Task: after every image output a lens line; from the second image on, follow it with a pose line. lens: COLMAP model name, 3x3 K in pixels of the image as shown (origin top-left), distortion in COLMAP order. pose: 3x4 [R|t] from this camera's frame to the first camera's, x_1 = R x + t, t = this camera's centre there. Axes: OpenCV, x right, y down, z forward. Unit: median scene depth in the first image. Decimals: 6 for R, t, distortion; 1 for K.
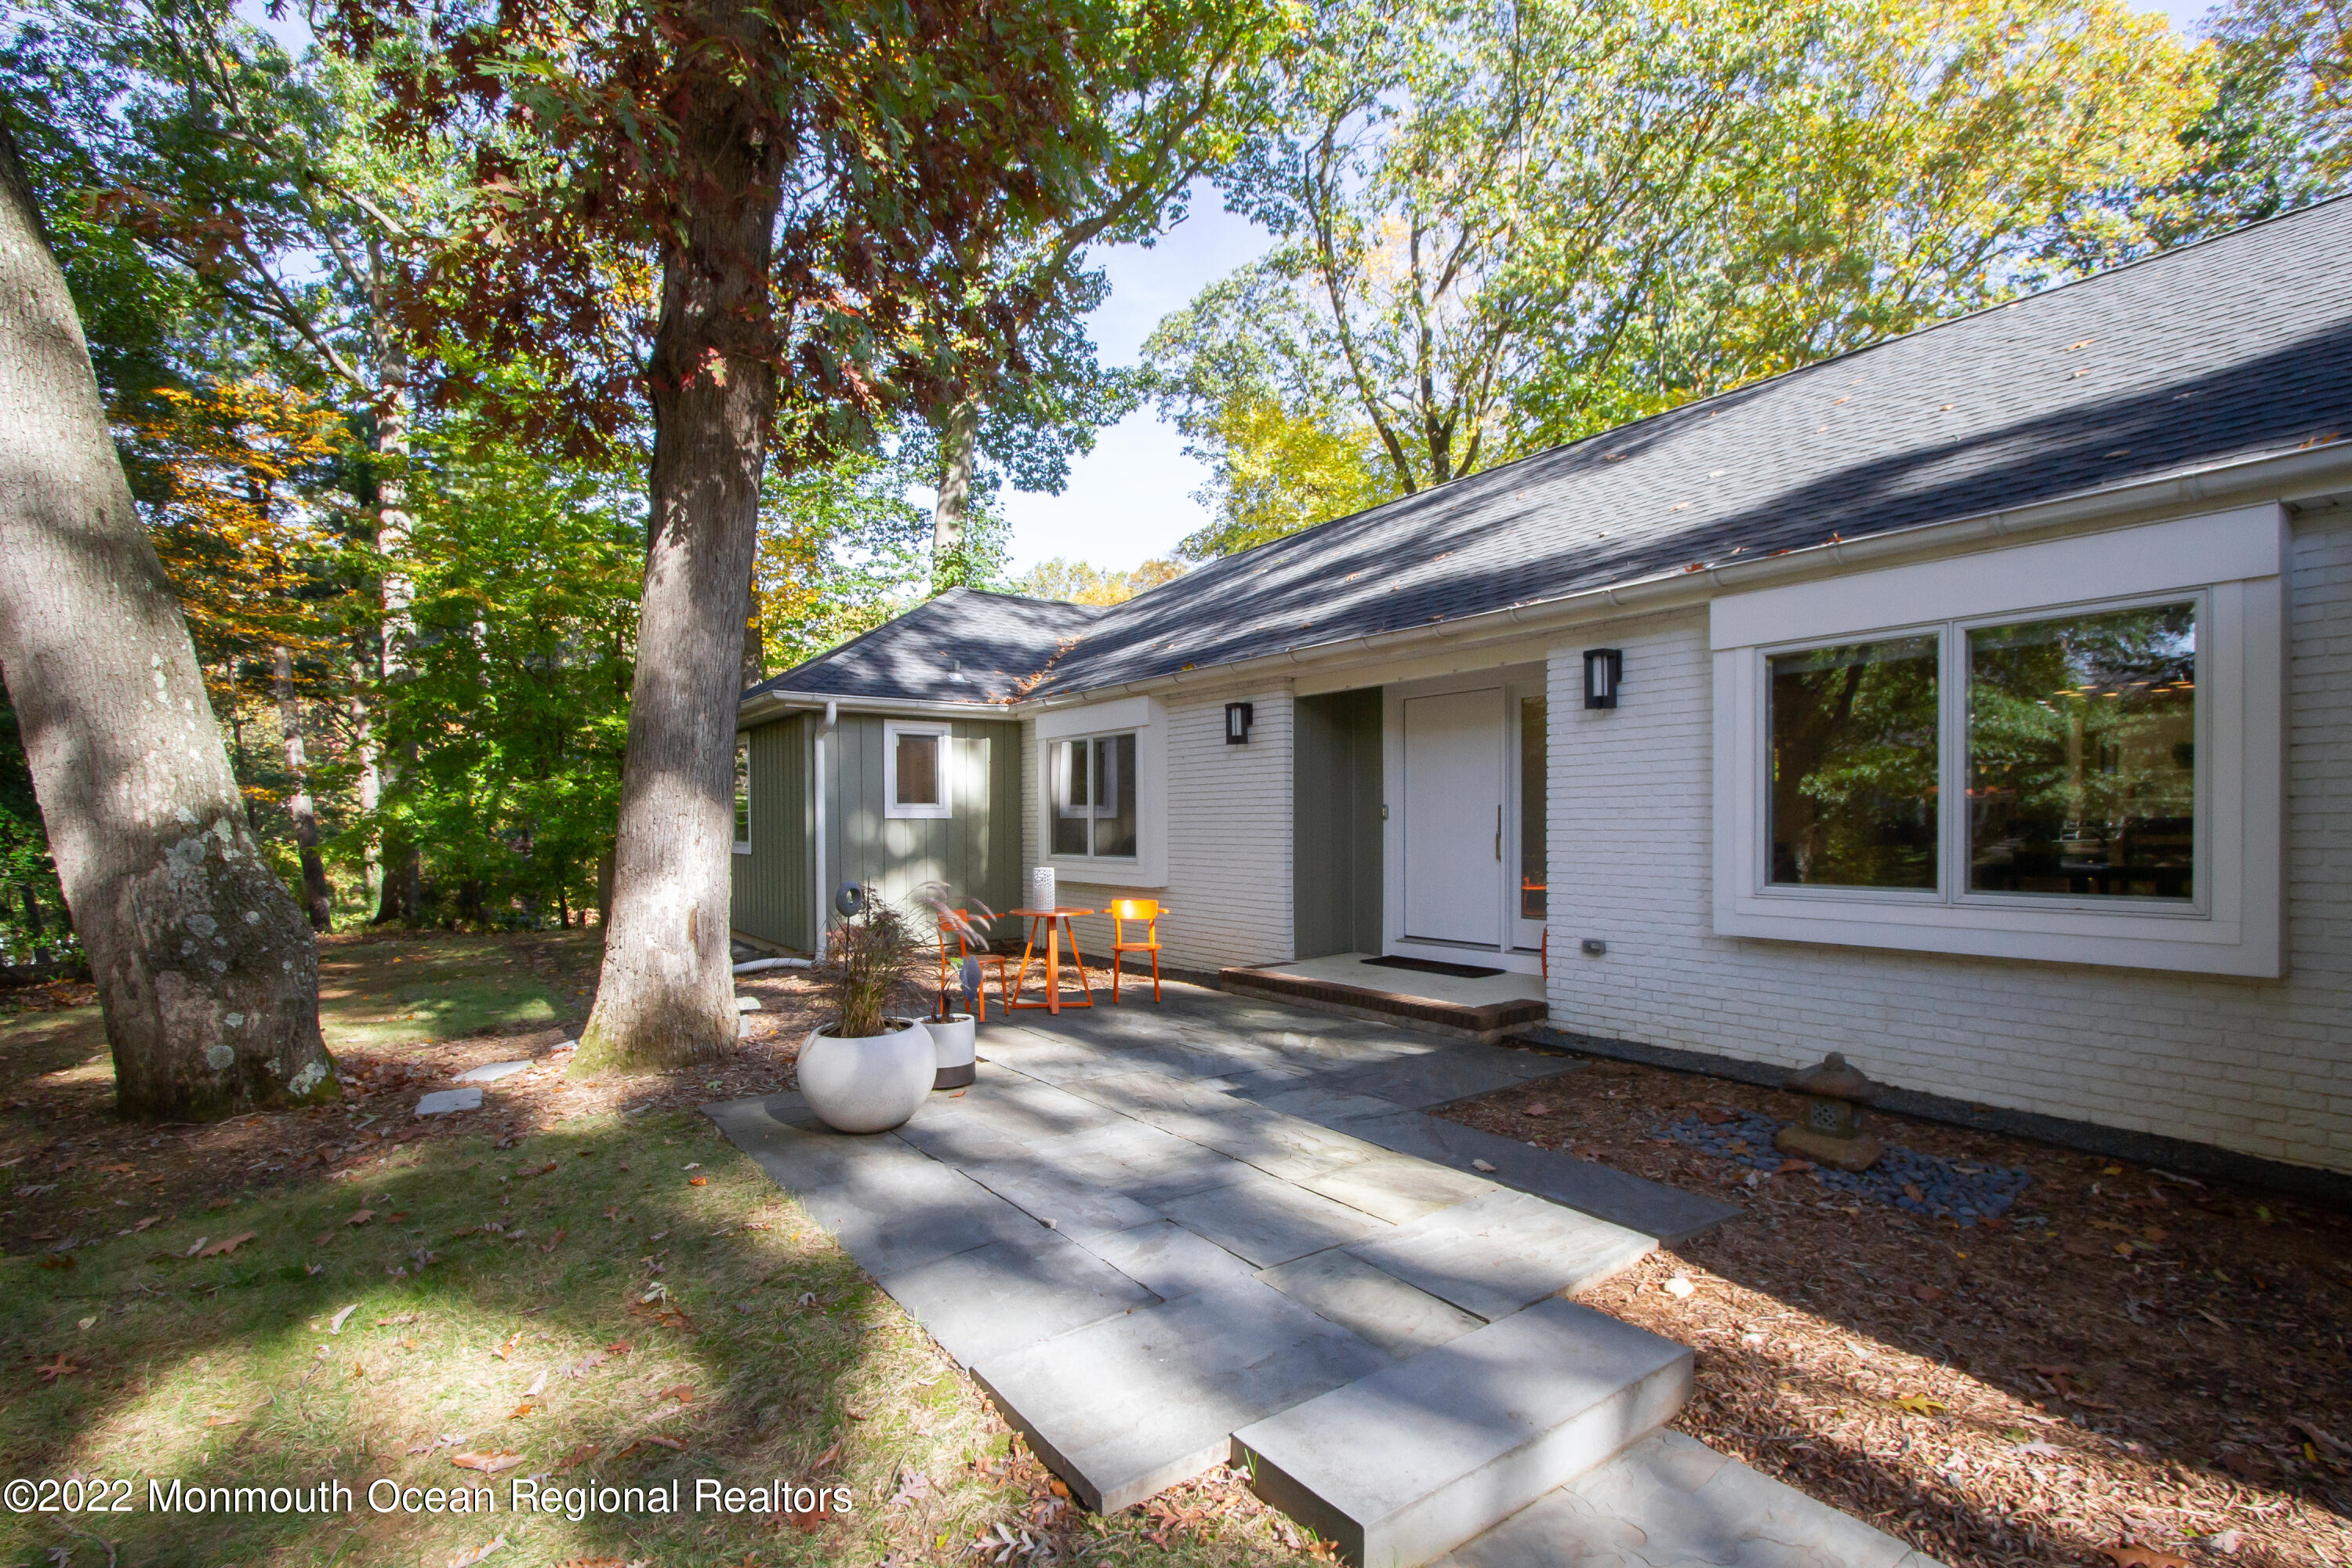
lens RADIAL K [[1112.0, 0, 1174.1], [0, 1112.0, 827.7], [0, 0, 1]] dist [-0.016858, 0.001112]
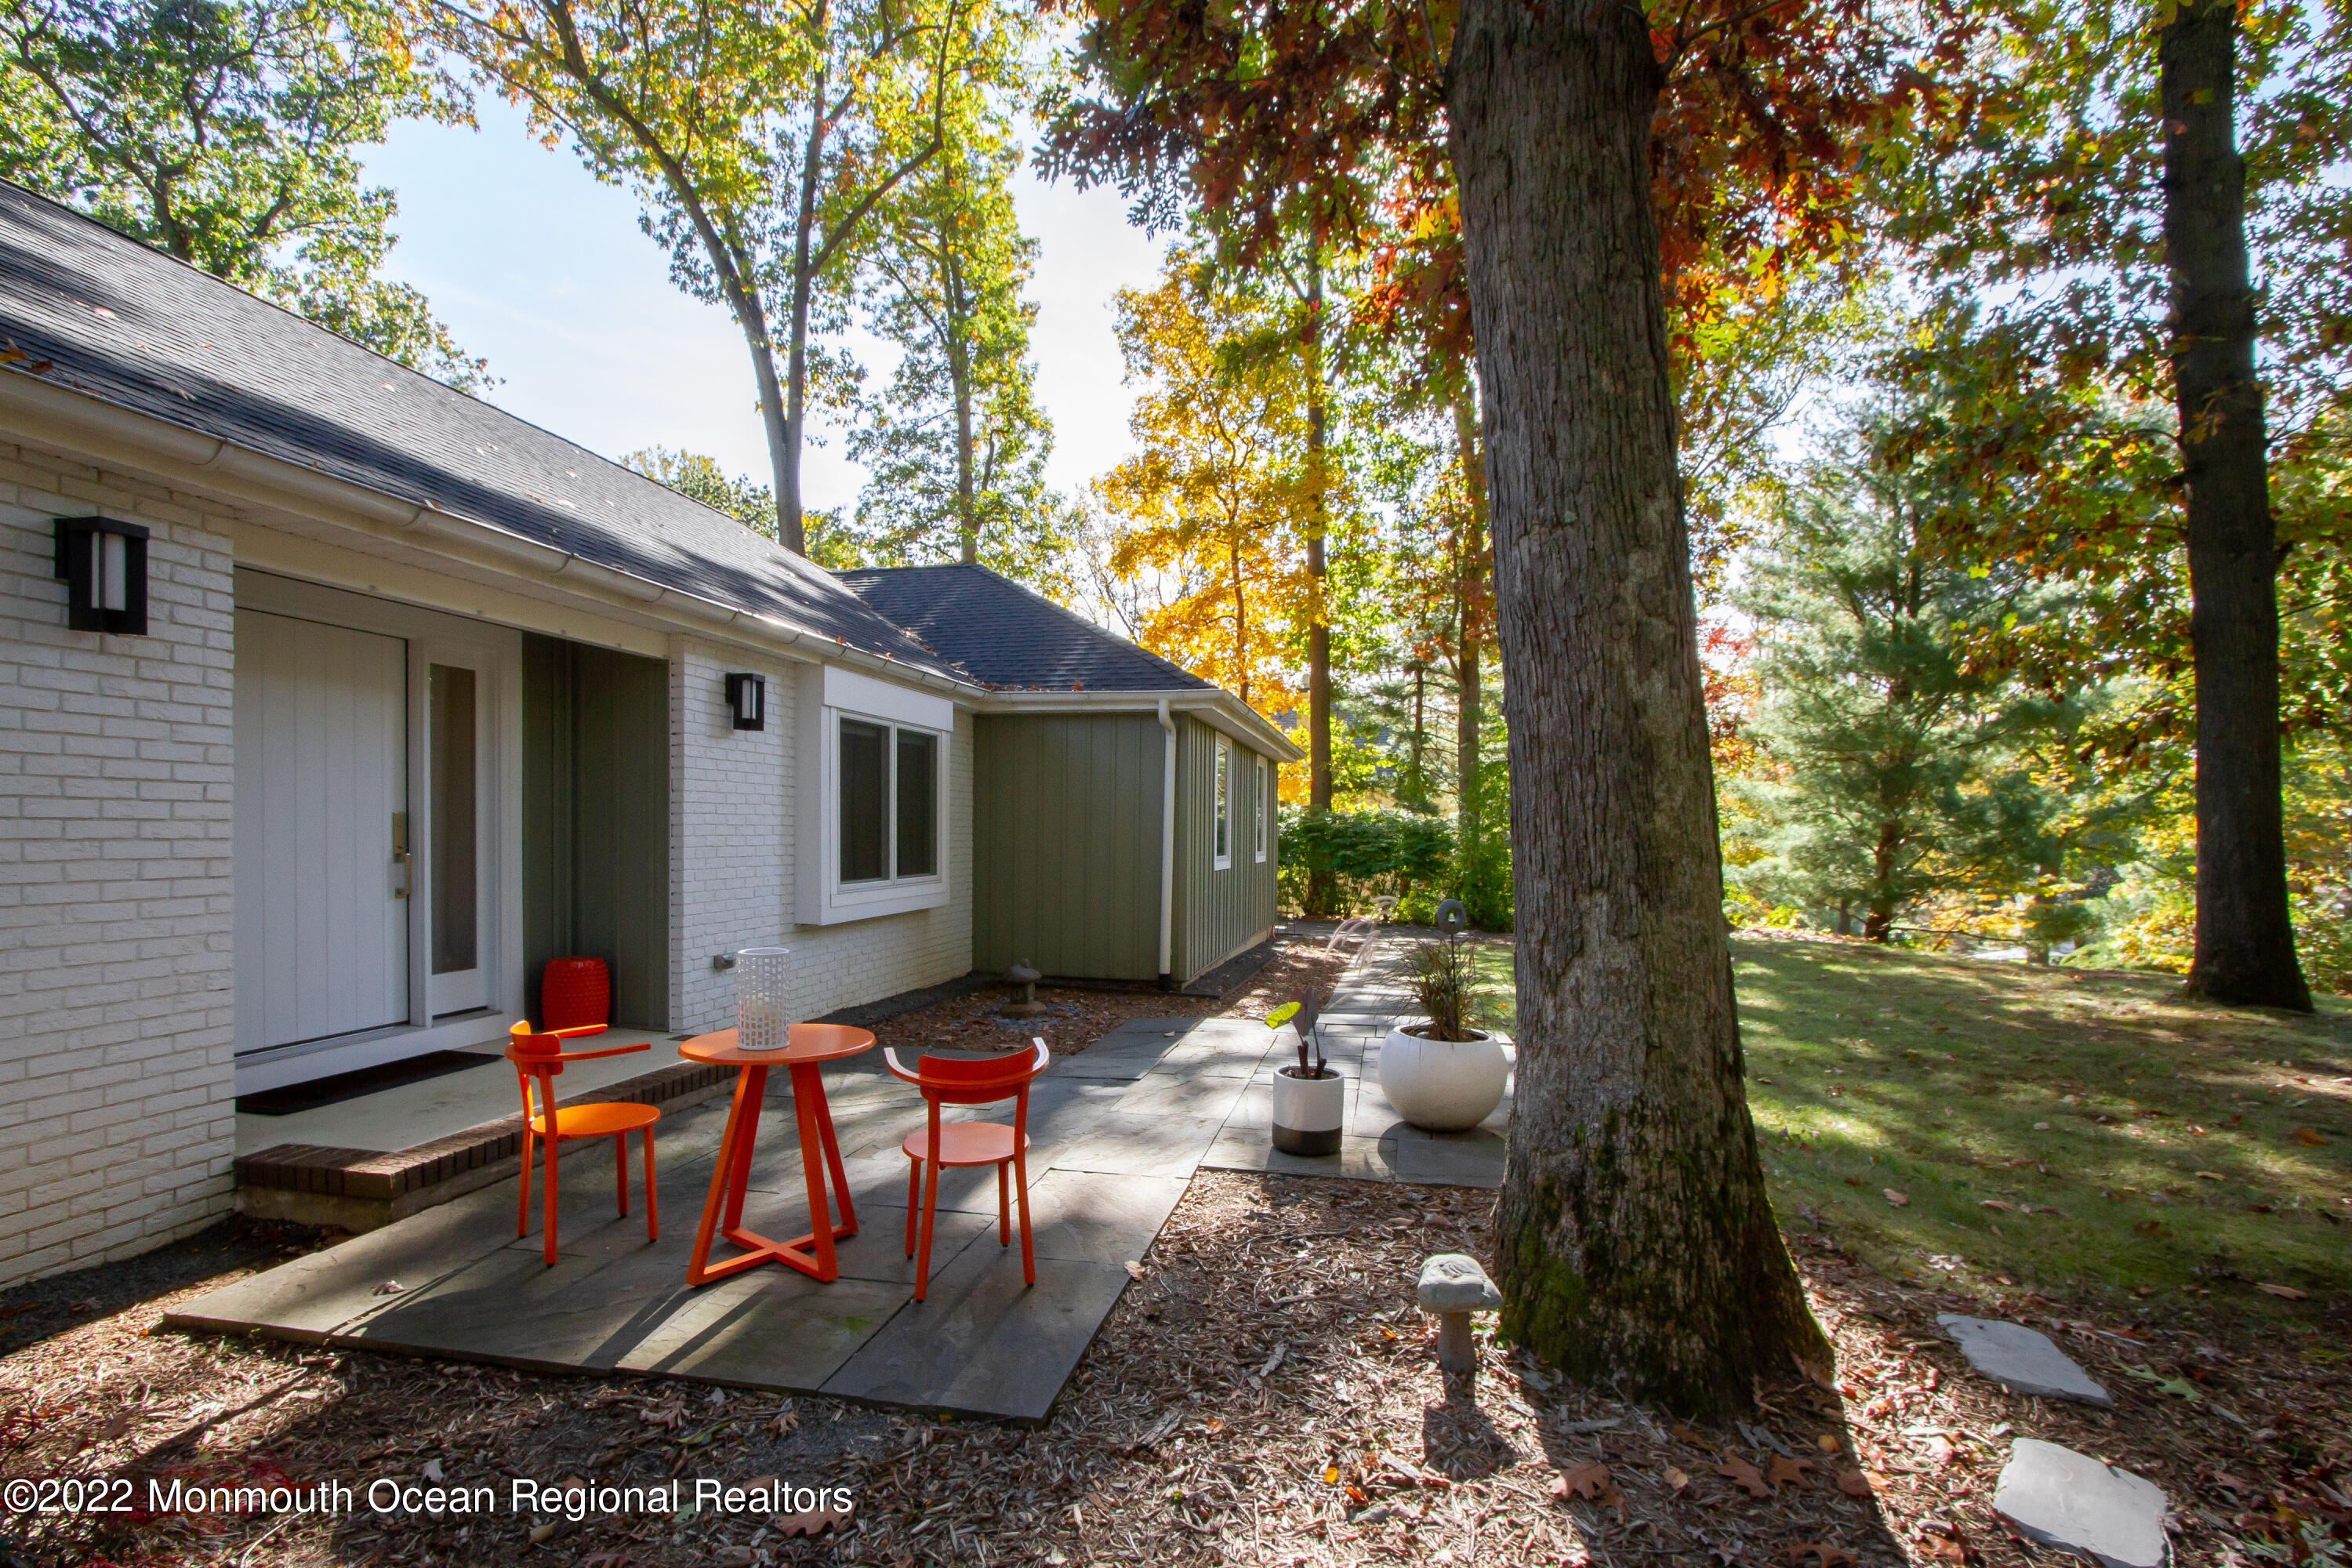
lens RADIAL K [[1112.0, 0, 1174.1], [0, 1112.0, 827.7], [0, 0, 1]] dist [-0.016858, 0.001112]
pose [[-0.708824, 0.001861, 0.705383, -0.644659], [0.000121, 0.999997, -0.002517, -0.012657], [-0.705385, -0.001699, -0.708822, 1.461321]]
